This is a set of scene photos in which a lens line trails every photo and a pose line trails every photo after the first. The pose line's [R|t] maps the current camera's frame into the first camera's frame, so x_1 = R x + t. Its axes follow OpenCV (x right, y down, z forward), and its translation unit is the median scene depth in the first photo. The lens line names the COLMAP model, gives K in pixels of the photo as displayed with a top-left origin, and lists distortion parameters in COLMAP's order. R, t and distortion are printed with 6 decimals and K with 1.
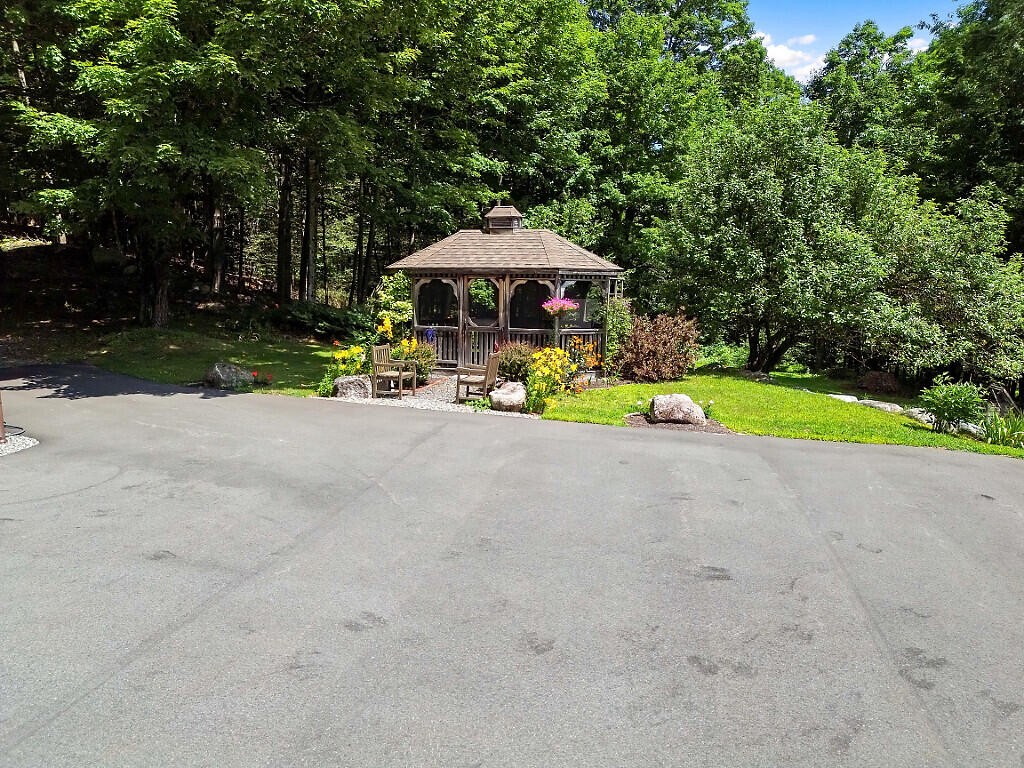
lens RADIAL K [[718.7, 0, 514.1], [0, 718.7, 356.6], [0, 0, 1]] dist [0.138406, -0.238865]
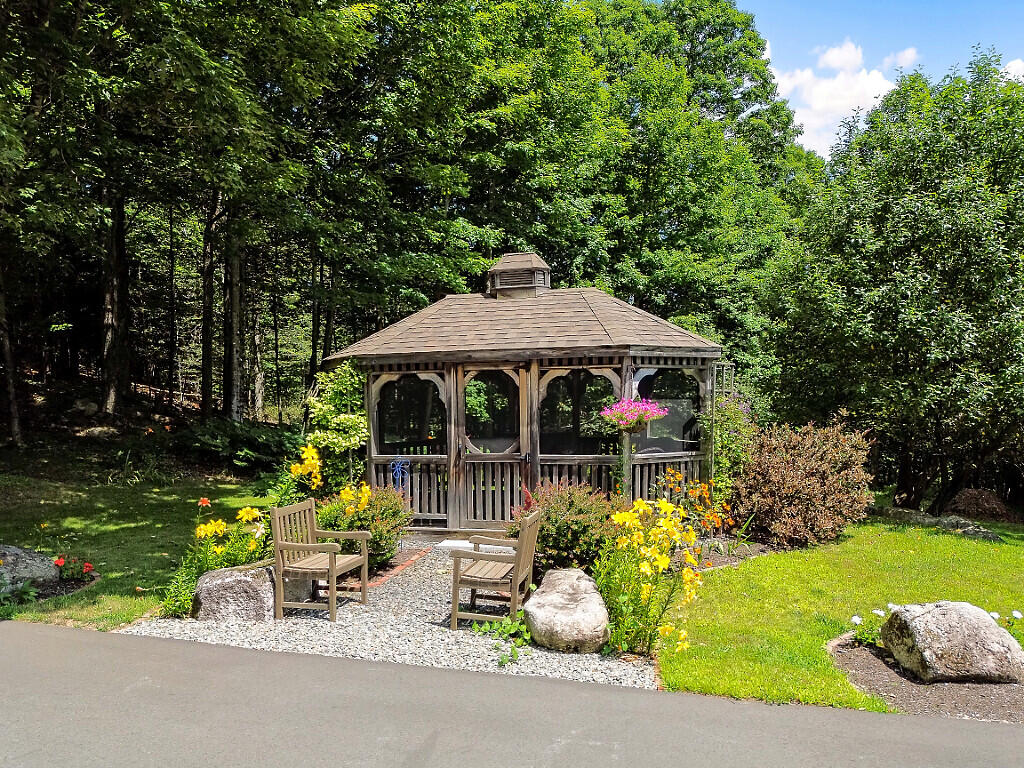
lens RADIAL K [[714.5, 0, 512.0], [0, 714.5, 384.0], [0, 0, 1]] dist [0.079428, -0.082805]
pose [[0.999174, -0.027844, 0.029594, -0.042294], [0.031139, 0.992594, -0.117424, -0.029391], [-0.026105, 0.118248, 0.992641, 0.429057]]
